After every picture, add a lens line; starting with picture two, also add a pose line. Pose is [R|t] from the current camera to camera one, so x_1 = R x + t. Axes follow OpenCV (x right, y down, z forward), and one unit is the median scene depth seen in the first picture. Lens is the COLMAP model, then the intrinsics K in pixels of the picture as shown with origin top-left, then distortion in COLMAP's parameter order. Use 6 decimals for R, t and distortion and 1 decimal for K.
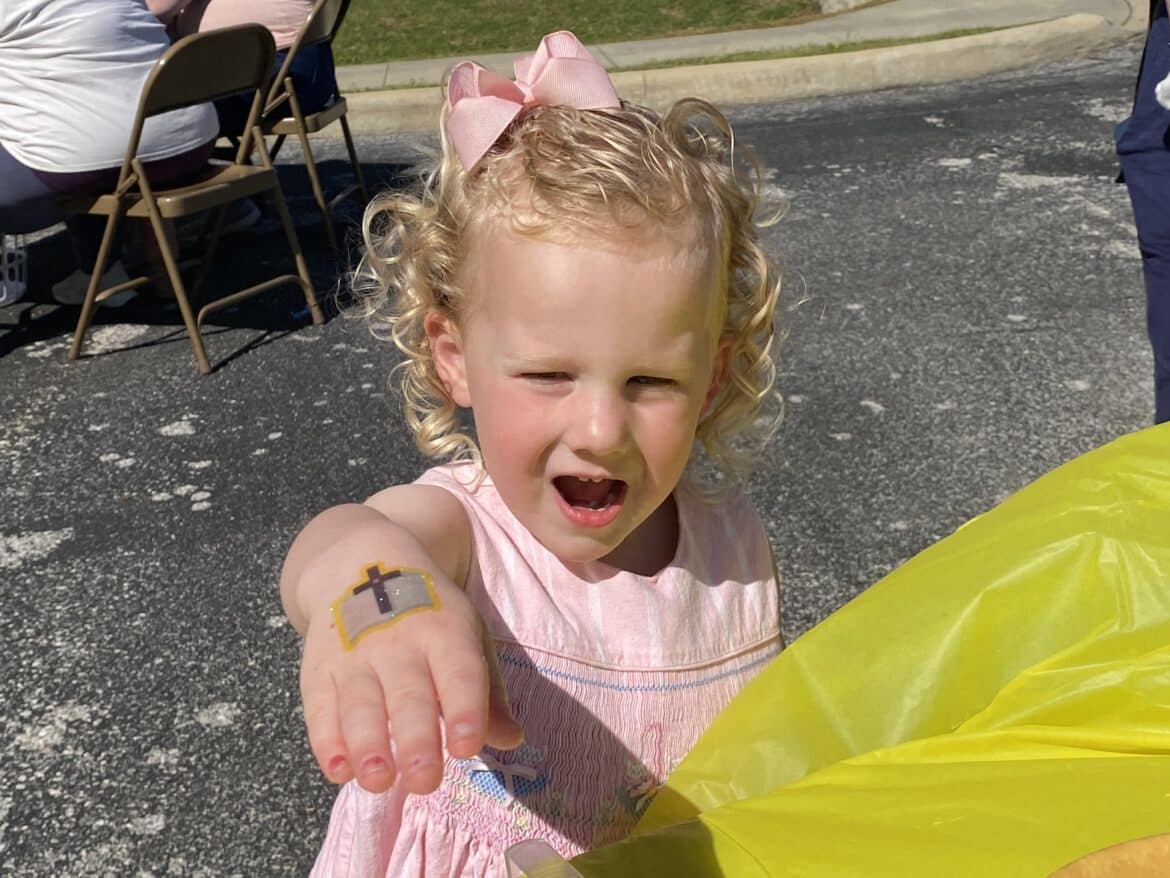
lens RADIAL K [[1647.0, 0, 585.8], [0, 1647.0, 435.5], [0, 0, 1]] dist [0.017606, 0.000000]
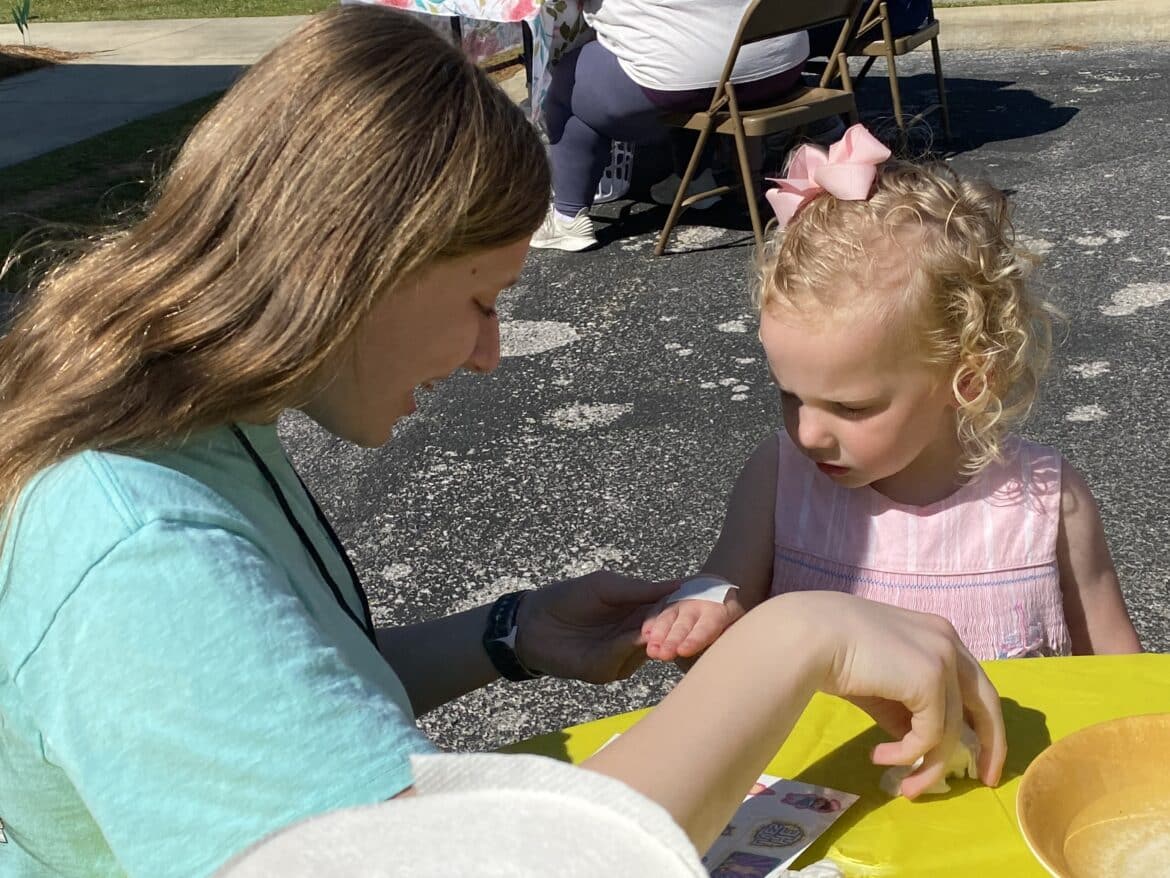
lens RADIAL K [[1647.0, 0, 584.5], [0, 1647.0, 440.0], [0, 0, 1]] dist [0.017606, 0.000000]
pose [[0.930154, 0.123751, -0.345686, 0.063449], [-0.098922, 0.991140, 0.088638, -0.017712], [0.353592, -0.048251, 0.934155, -0.112847]]
